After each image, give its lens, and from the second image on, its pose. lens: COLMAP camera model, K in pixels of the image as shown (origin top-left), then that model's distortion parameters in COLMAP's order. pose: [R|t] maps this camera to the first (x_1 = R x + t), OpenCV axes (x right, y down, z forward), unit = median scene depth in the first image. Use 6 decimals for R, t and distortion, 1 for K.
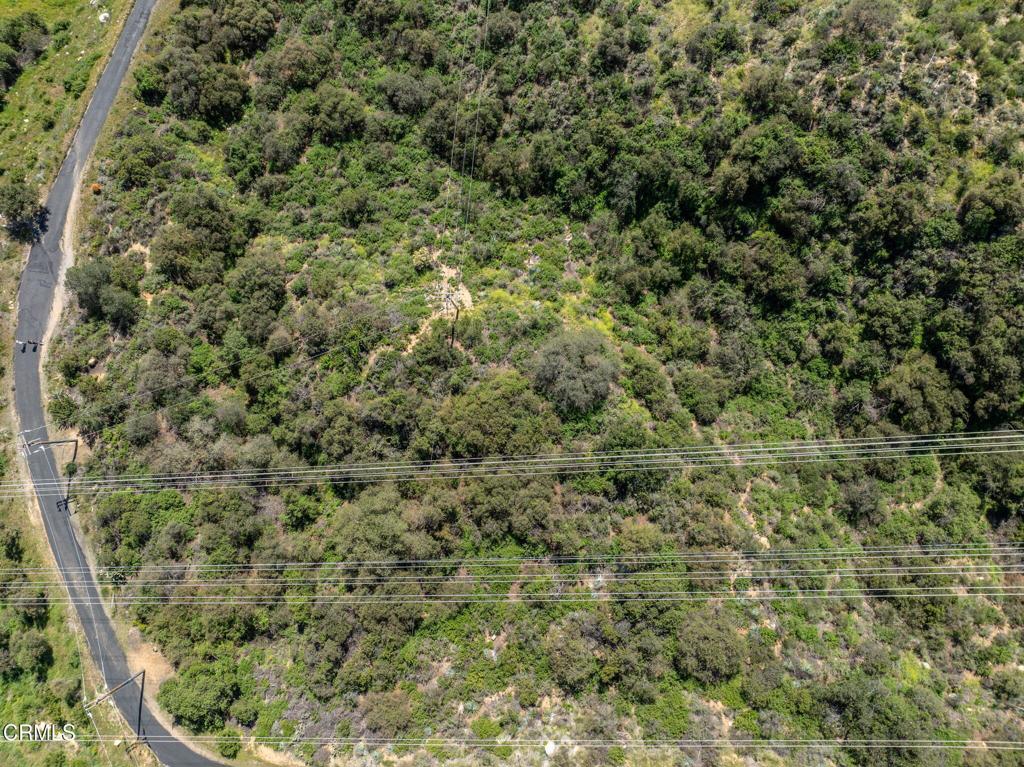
lens RADIAL K [[722.4, 0, 513.7], [0, 722.4, 381.6], [0, 0, 1]] dist [-0.047884, 0.019013]
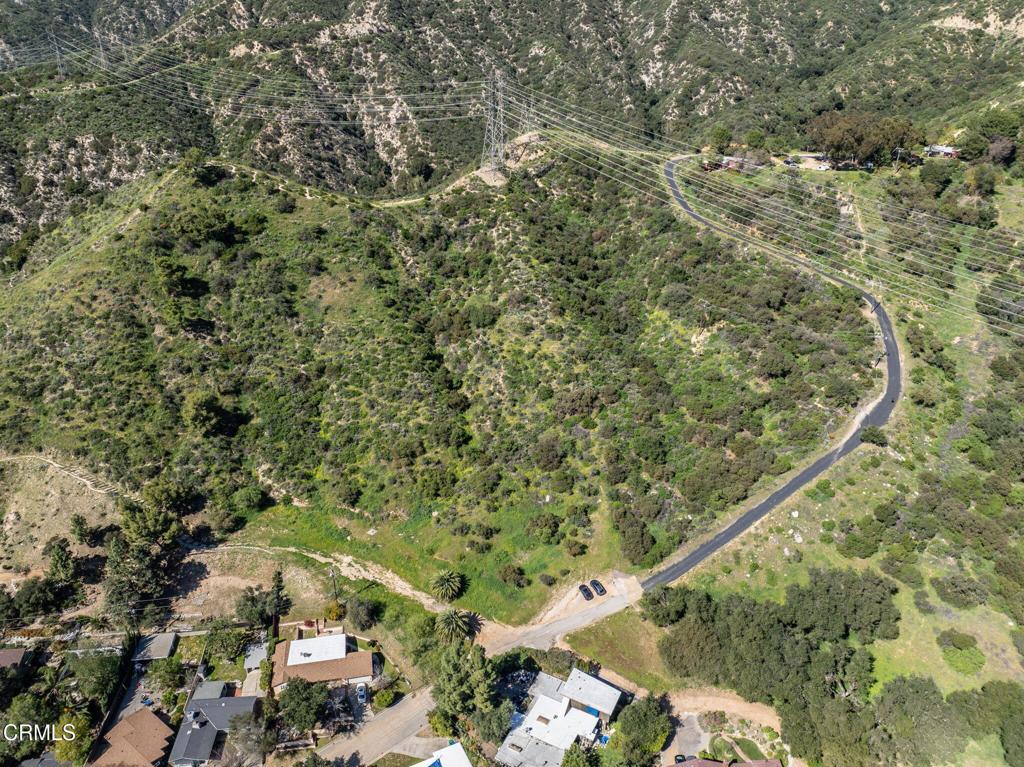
lens RADIAL K [[722.4, 0, 514.0], [0, 722.4, 378.9], [0, 0, 1]] dist [-0.047884, 0.019013]
pose [[-0.731863, -0.315468, 0.604034, -1.081450], [0.681214, -0.315254, 0.660729, -2.077686], [-0.018015, 0.895039, 0.445623, 0.029199]]
